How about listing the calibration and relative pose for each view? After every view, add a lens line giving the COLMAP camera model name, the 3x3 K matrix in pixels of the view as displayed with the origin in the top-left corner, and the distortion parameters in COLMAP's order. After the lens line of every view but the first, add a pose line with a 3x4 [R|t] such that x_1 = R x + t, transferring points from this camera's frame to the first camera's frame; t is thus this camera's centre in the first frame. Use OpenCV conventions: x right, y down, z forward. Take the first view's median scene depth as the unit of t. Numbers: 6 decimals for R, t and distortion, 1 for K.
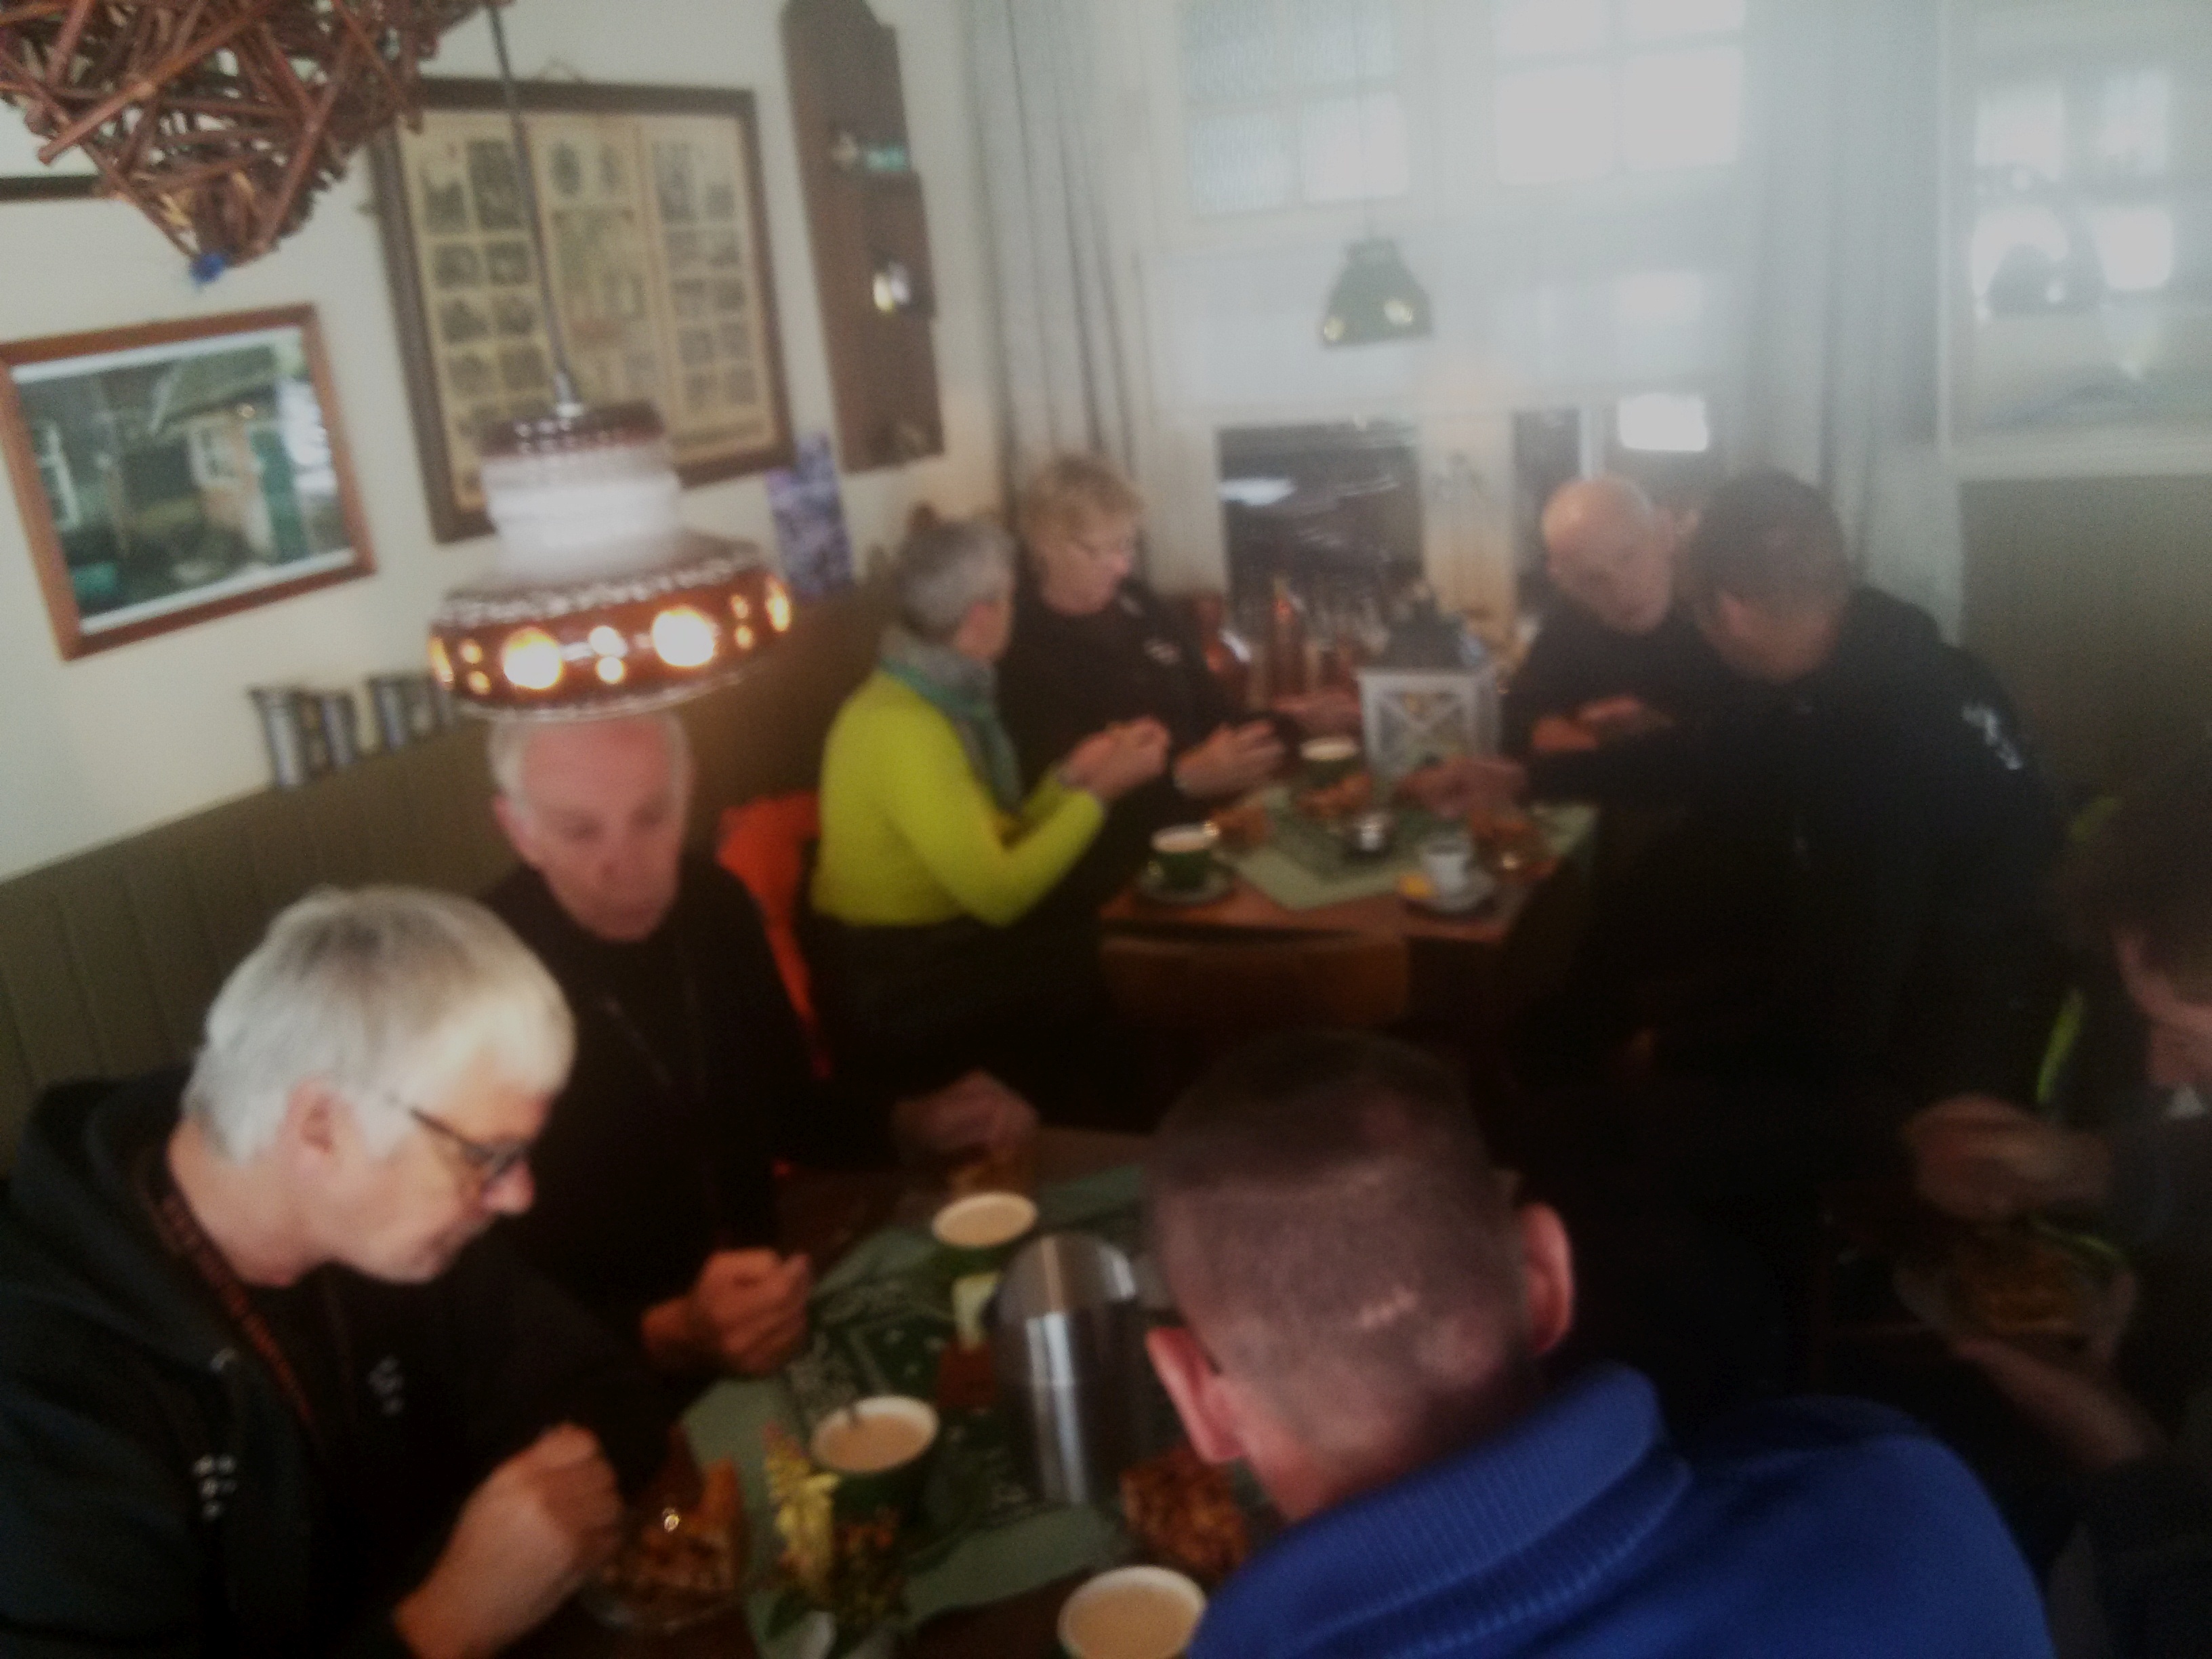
lens RADIAL K [[1960.3, 0, 1105.4], [0, 1960.3, 827.6], [0, 0, 1]] dist [-0.055766, -0.009982]
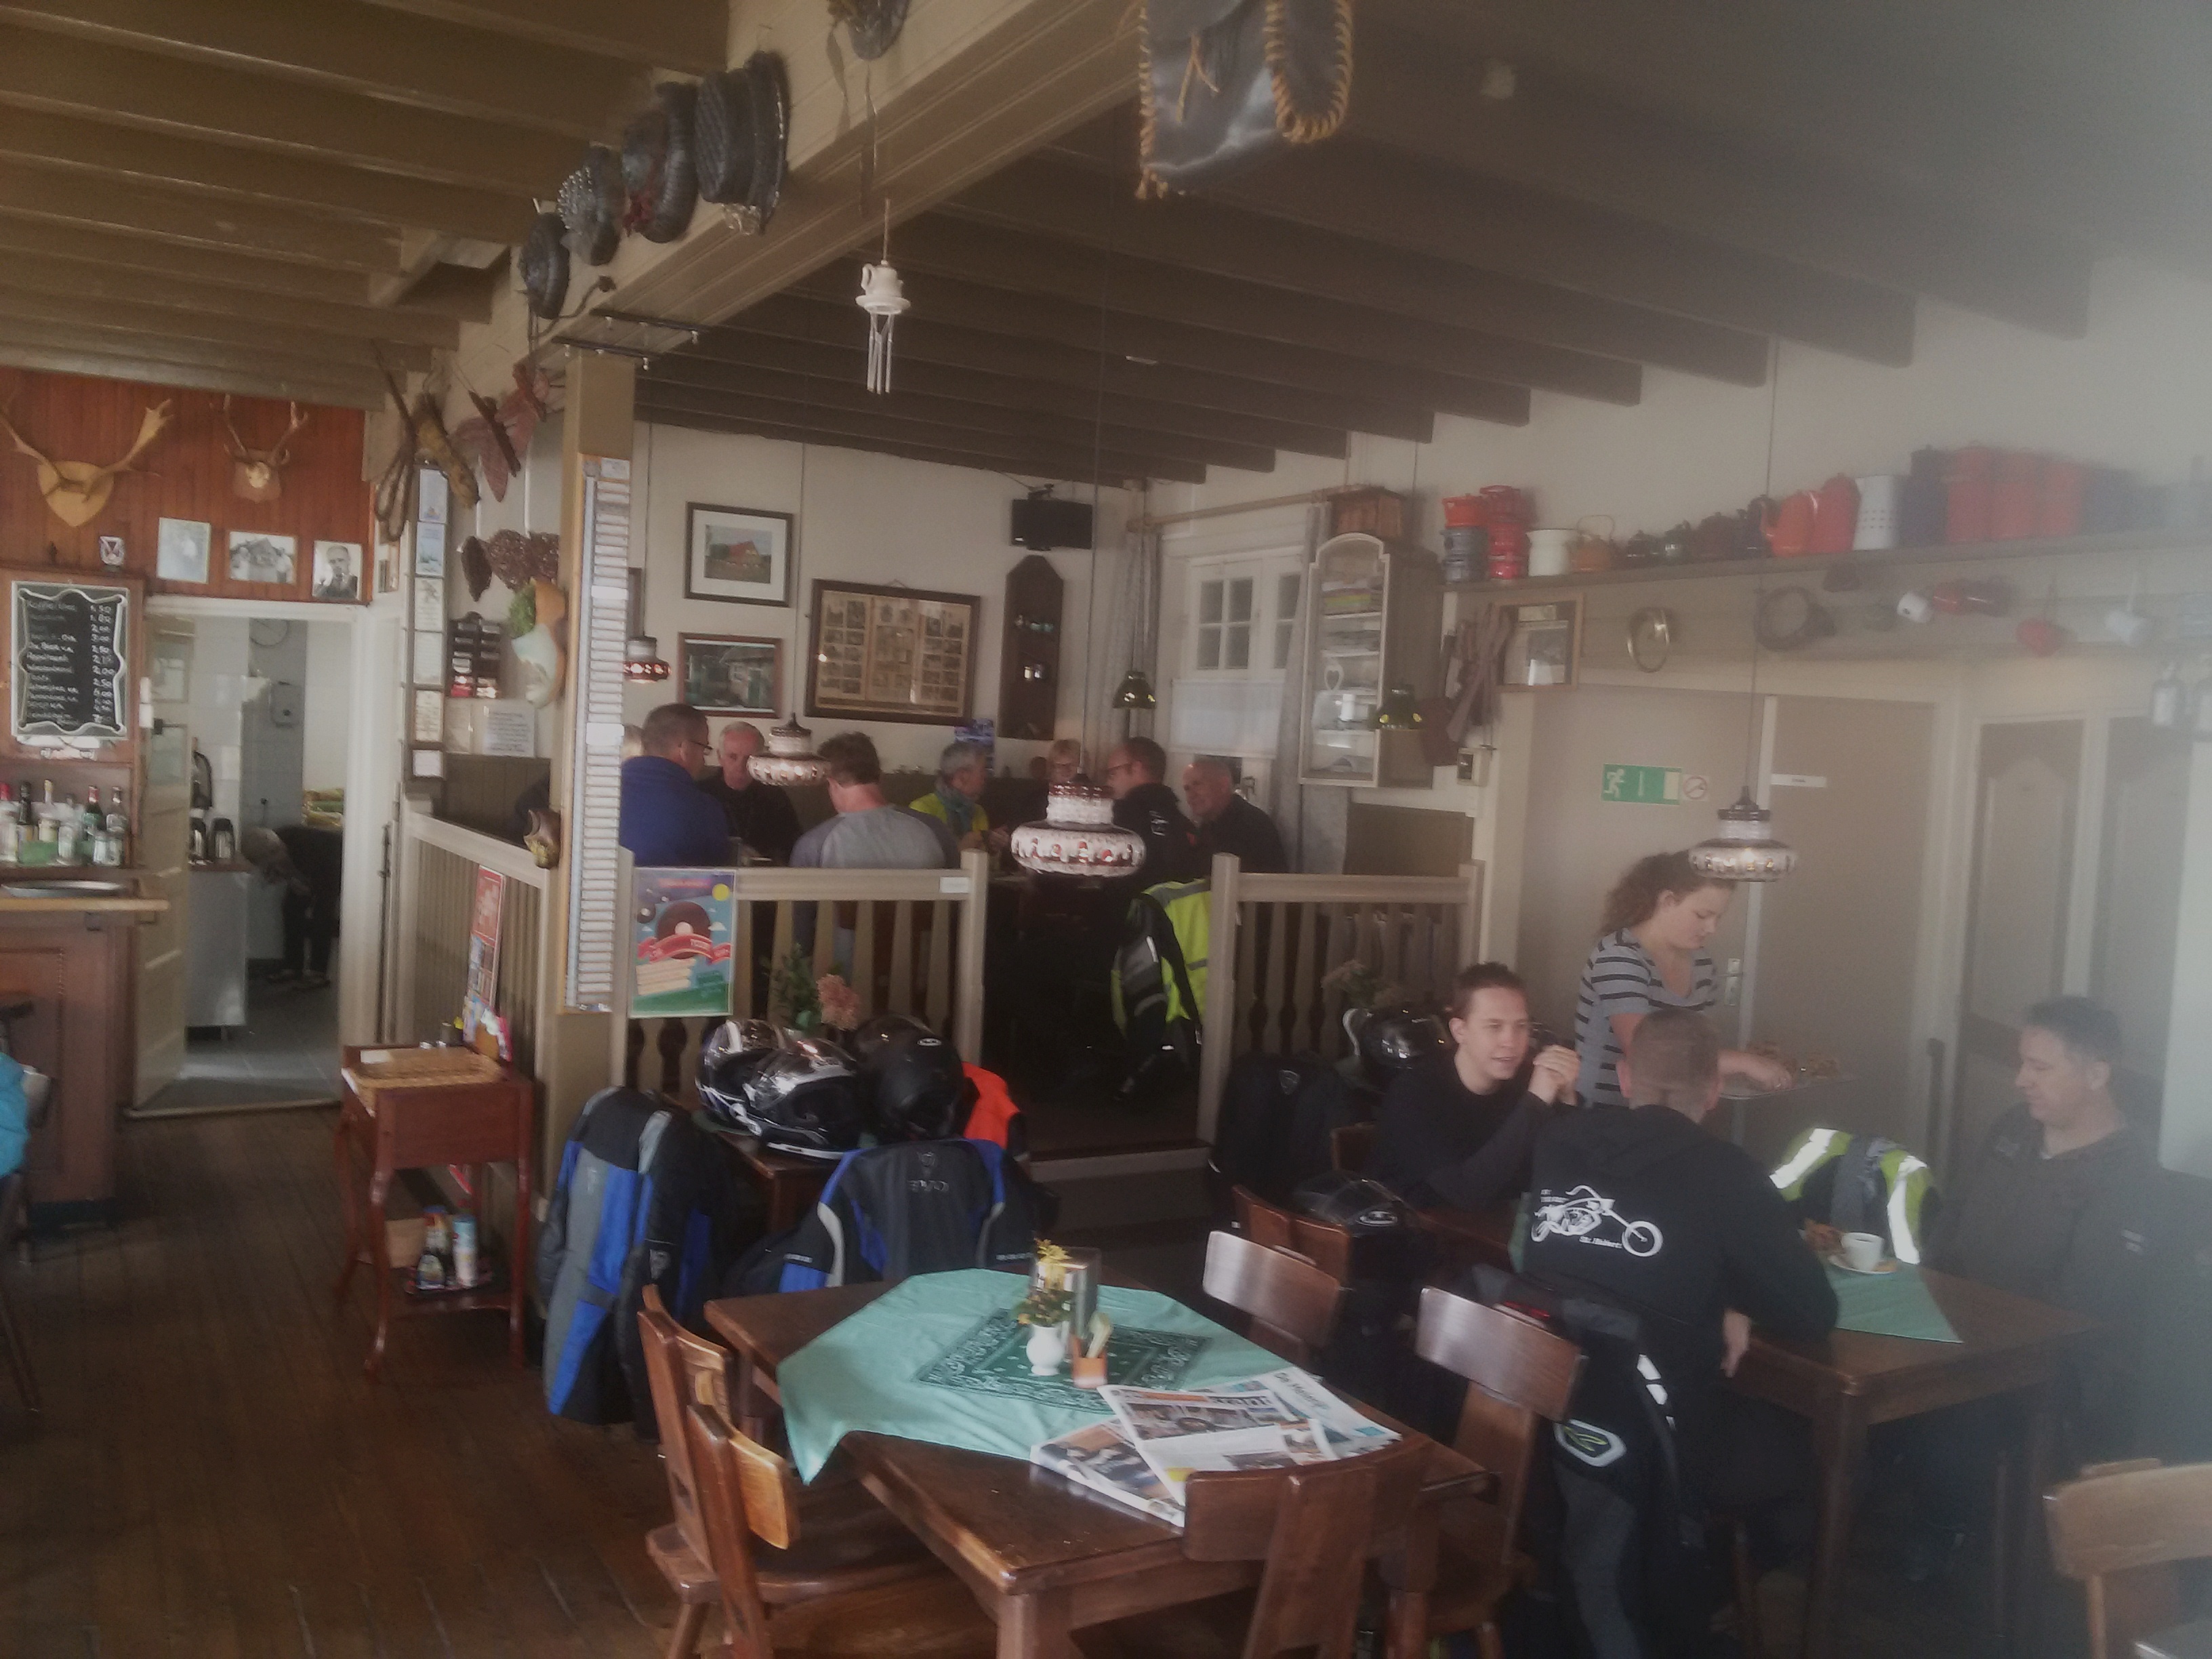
lens RADIAL K [[1842.9, 0, 1126.7], [0, 1842.9, 824.8], [0, 0, 1]] dist [0.018048, -0.078898]
pose [[0.827321, 0.185334, -0.530275, 1.523906], [-0.294597, 0.946920, -0.128669, 0.229726], [0.478281, 0.262668, 0.838005, -1.106697]]
